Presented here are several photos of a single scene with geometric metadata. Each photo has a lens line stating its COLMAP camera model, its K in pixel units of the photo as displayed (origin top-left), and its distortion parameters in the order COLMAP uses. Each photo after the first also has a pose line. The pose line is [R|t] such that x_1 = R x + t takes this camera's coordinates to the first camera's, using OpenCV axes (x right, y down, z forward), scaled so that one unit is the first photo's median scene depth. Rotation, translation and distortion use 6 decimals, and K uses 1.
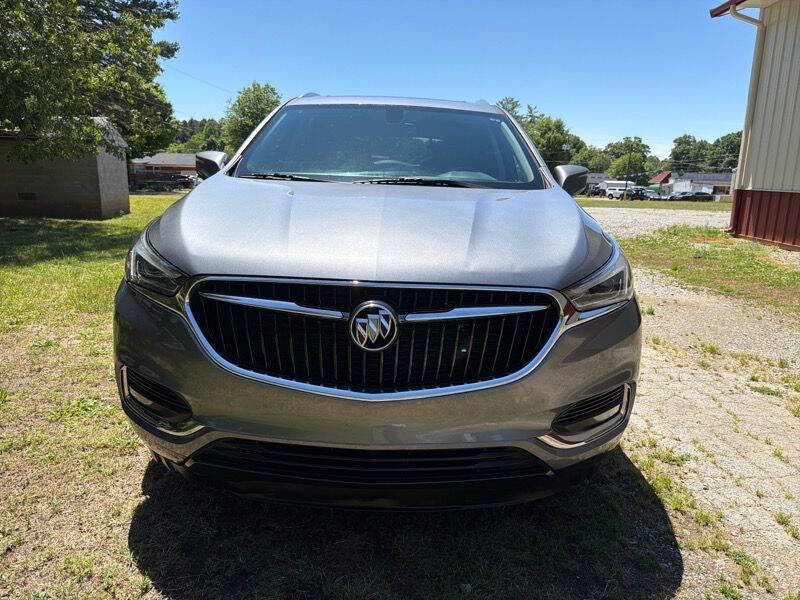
lens RADIAL K [[569.8, 0, 402.7], [0, 569.8, 303.9], [0, 0, 1]] dist [0.023772, -0.033789]
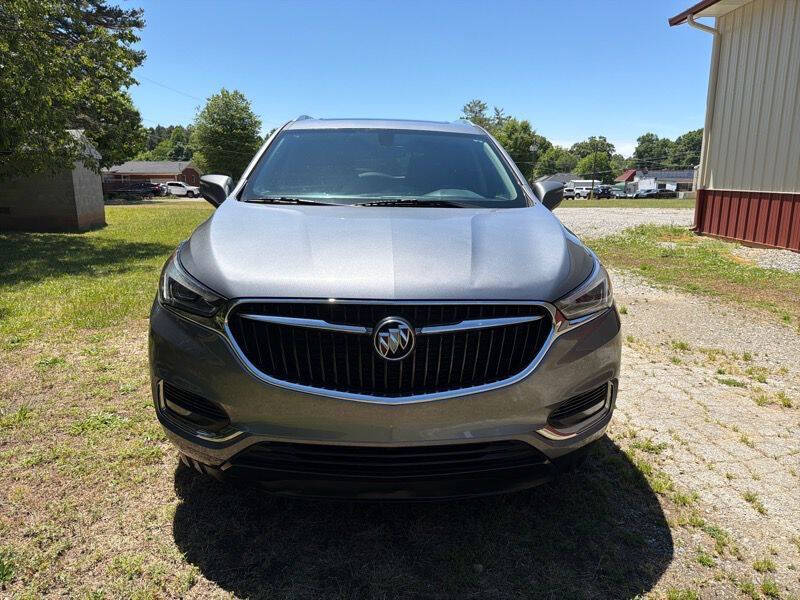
lens RADIAL K [[568.8, 0, 401.5], [0, 568.8, 297.8], [0, 0, 1]] dist [0.061714, -0.083312]
pose [[0.998582, -0.027809, 0.045385, -0.050091], [0.028453, 0.999502, -0.013612, -0.015986], [-0.044984, 0.014884, 0.998877, -0.087267]]
